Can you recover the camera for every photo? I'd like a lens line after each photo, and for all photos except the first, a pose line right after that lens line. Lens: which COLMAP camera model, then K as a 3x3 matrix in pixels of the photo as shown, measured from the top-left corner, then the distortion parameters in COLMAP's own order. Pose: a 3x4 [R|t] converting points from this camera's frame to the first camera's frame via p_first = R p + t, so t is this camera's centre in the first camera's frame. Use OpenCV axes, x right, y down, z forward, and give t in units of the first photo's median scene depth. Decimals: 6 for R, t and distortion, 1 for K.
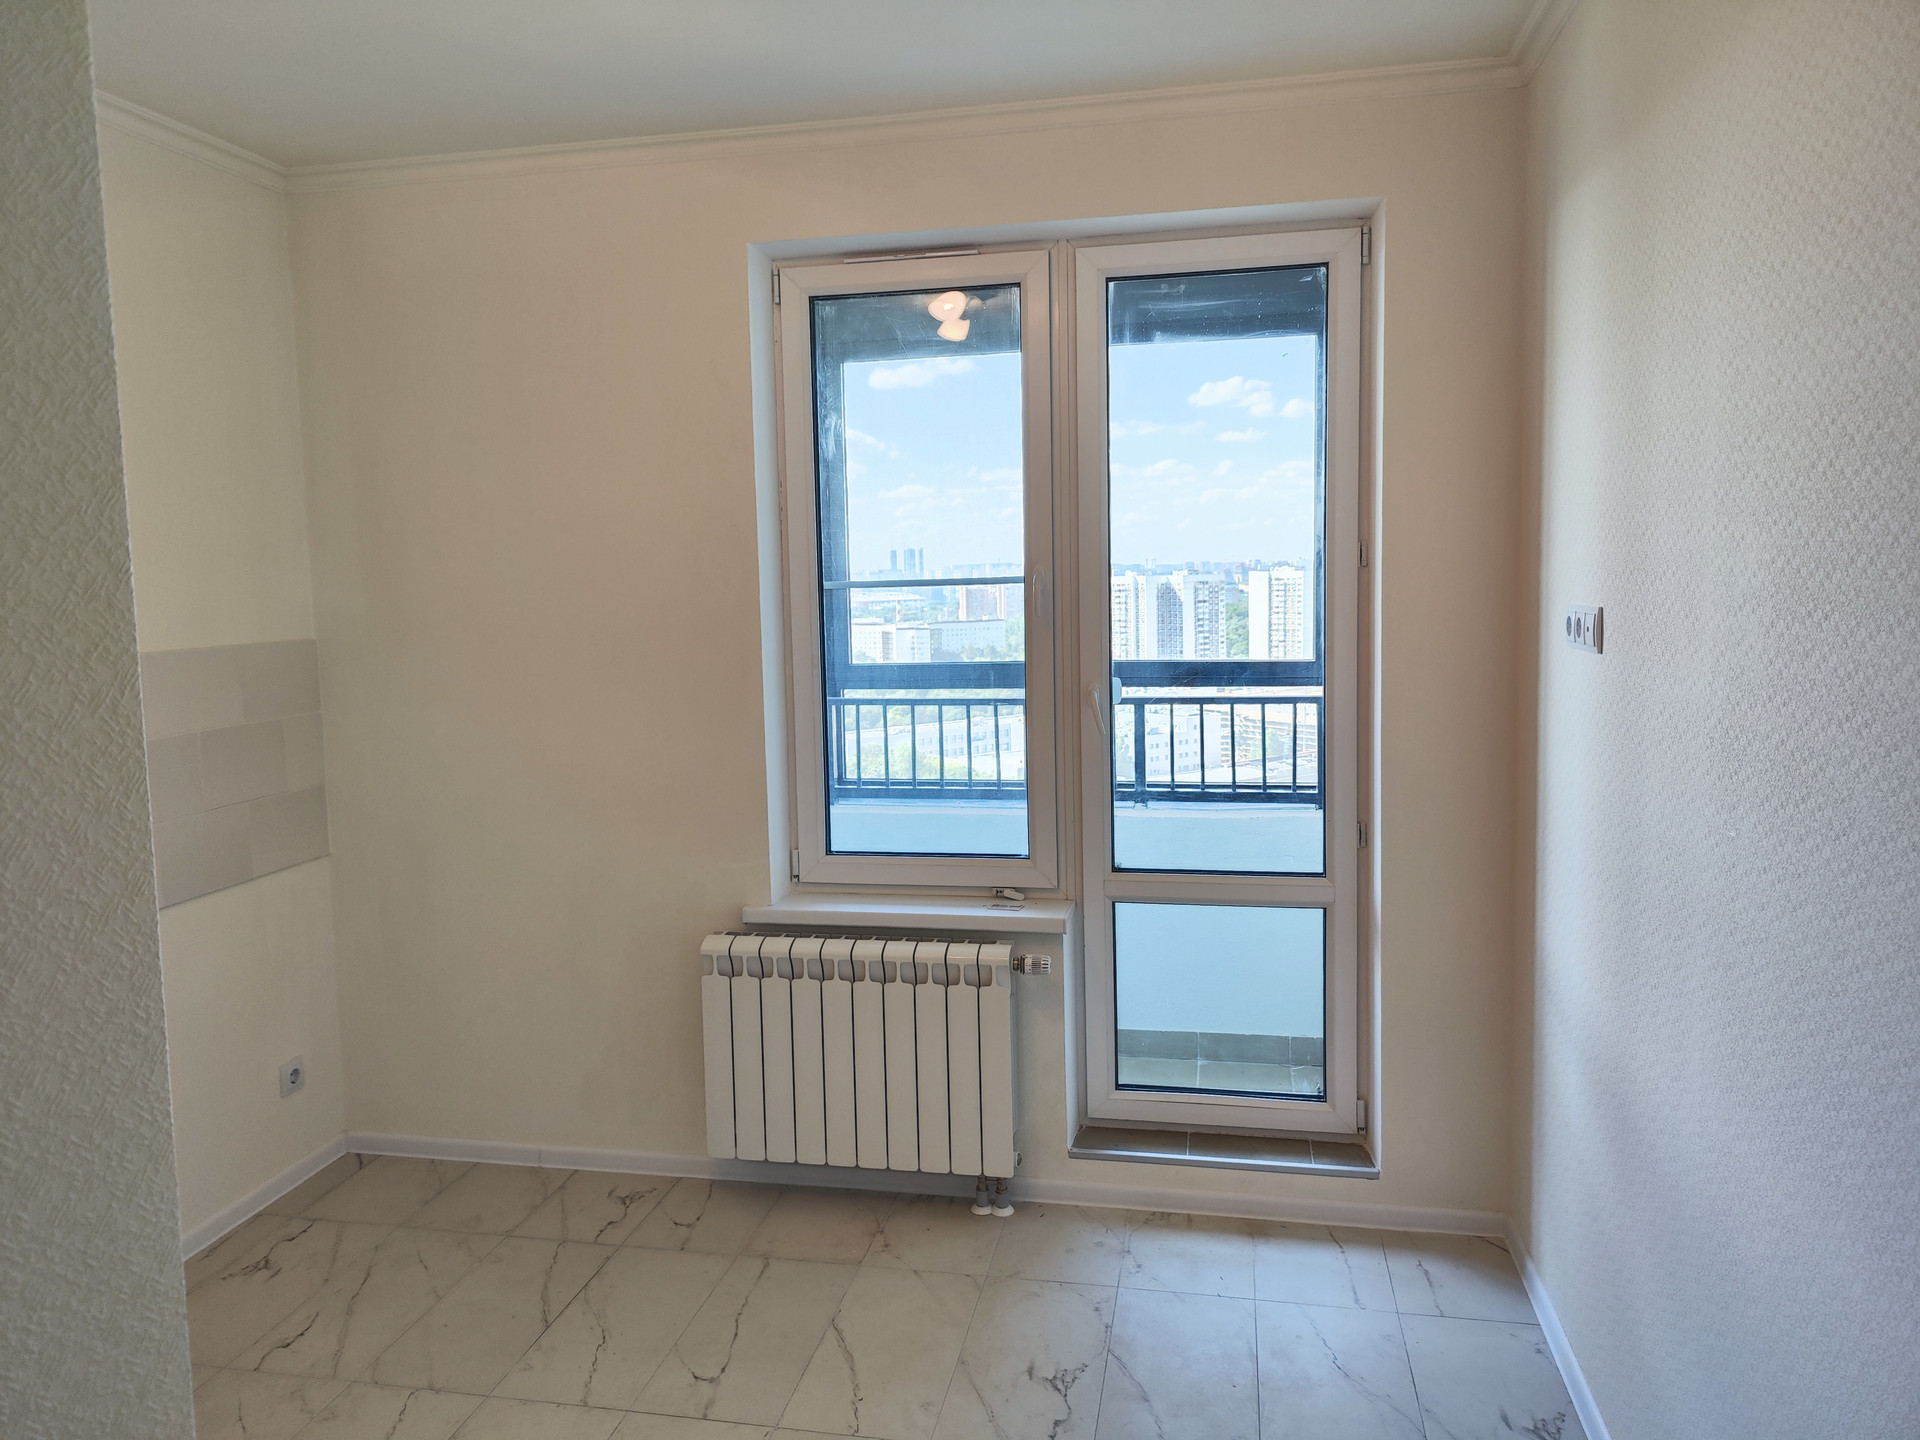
lens RADIAL K [[1351.0, 0, 960.0], [0, 1351.0, 720.0], [0, 0, 1]] dist [-0.080754, -0.000324]
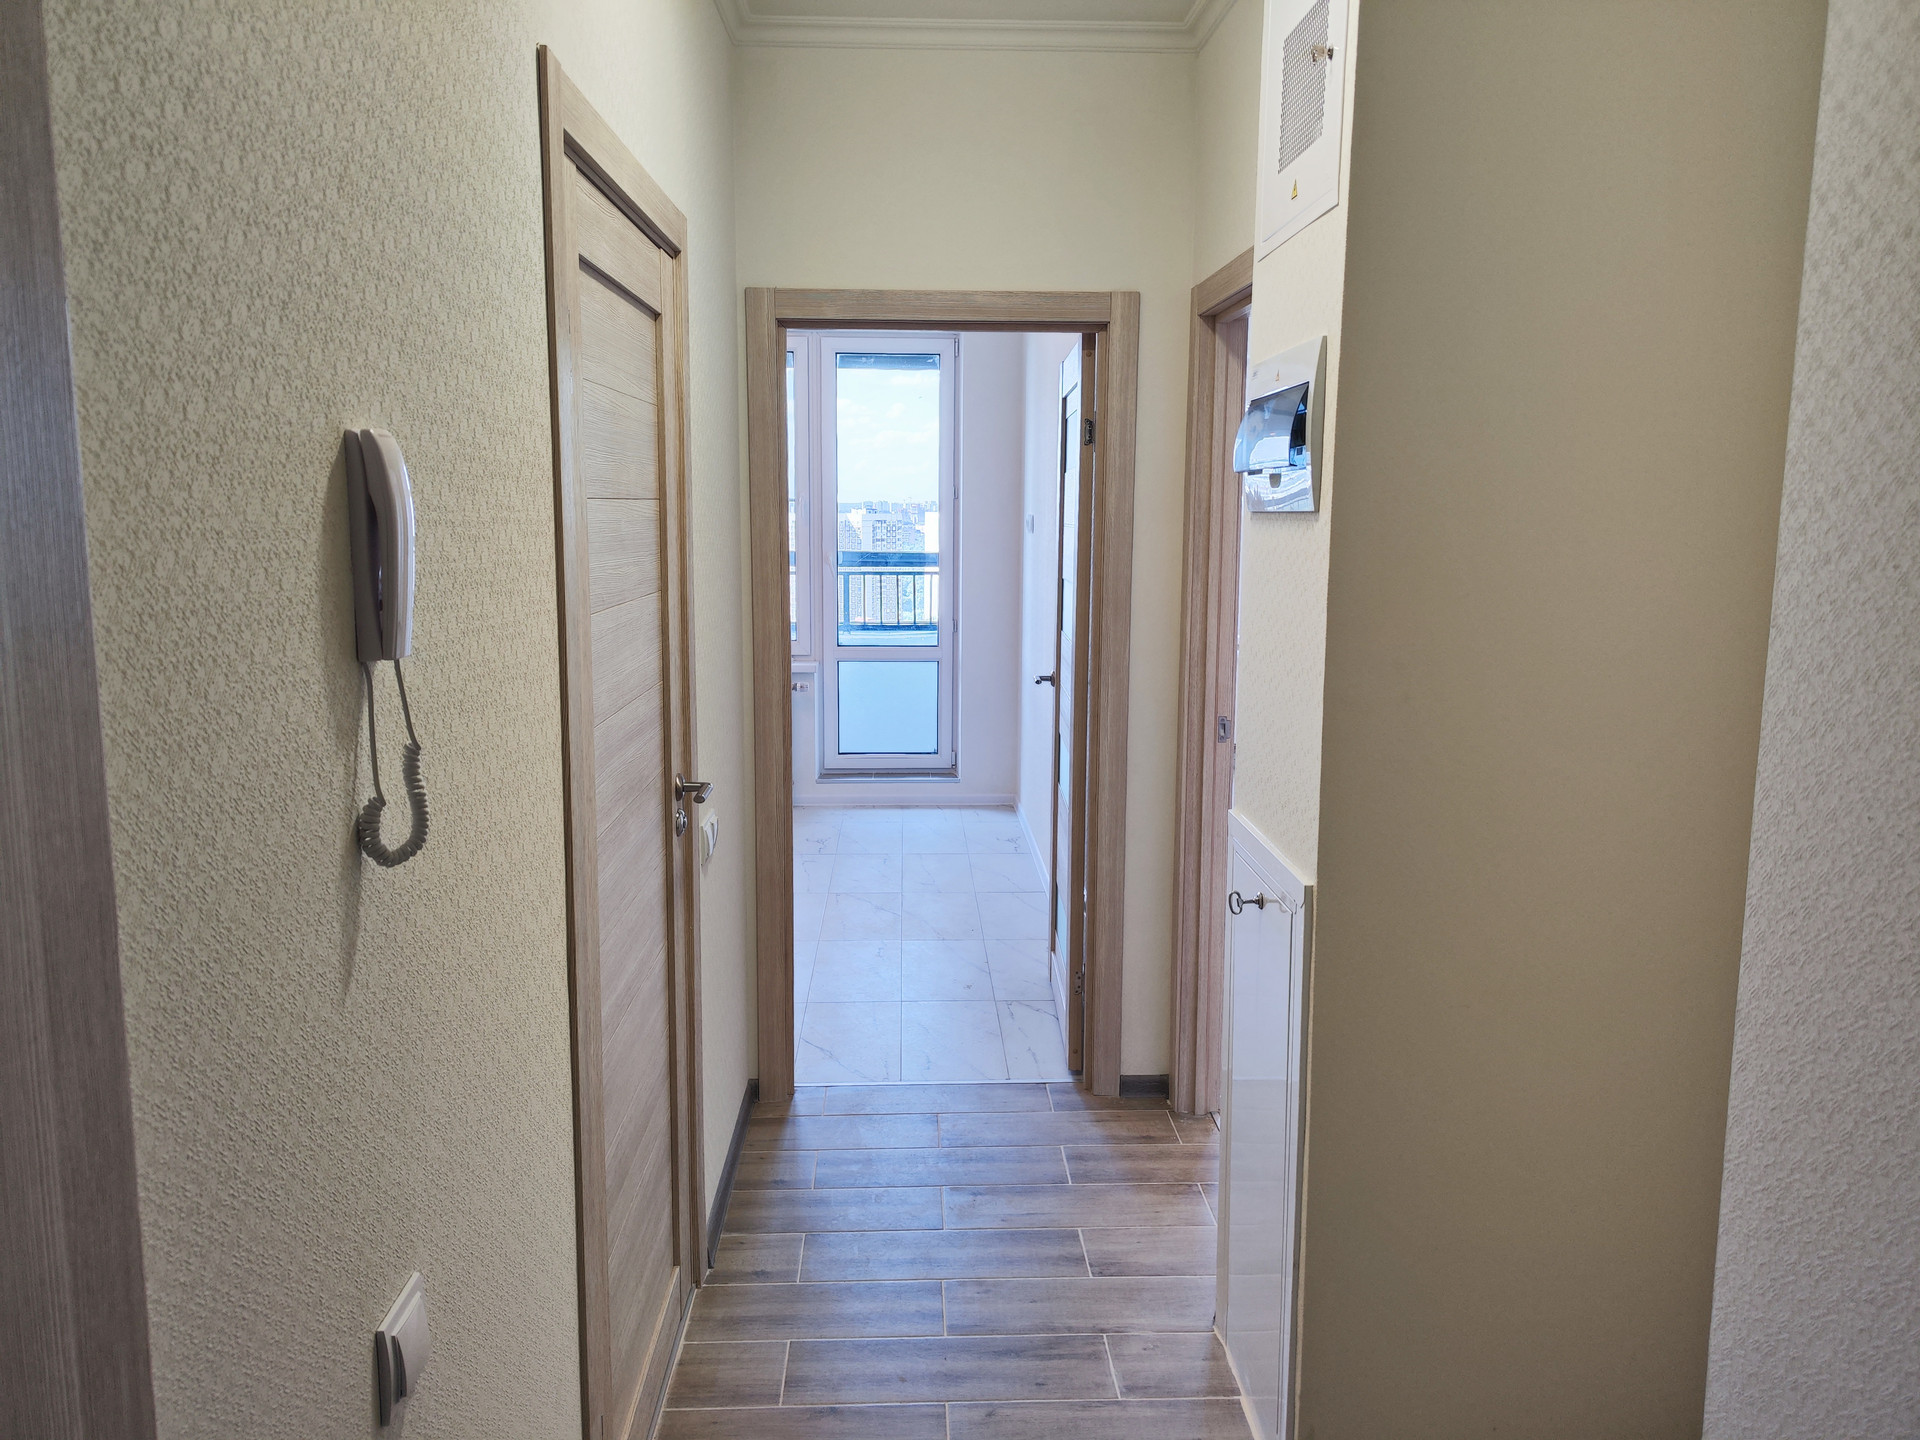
lens RADIAL K [[1351.0, 0, 960.0], [0, 1351.0, 720.0], [0, 0, 1]] dist [-0.080754, -0.000324]
pose [[0.971751, 0.000272, 0.236010, -0.160378], [-0.011135, 0.998938, 0.044699, 0.108041], [-0.235747, -0.046064, 0.970722, -0.881378]]
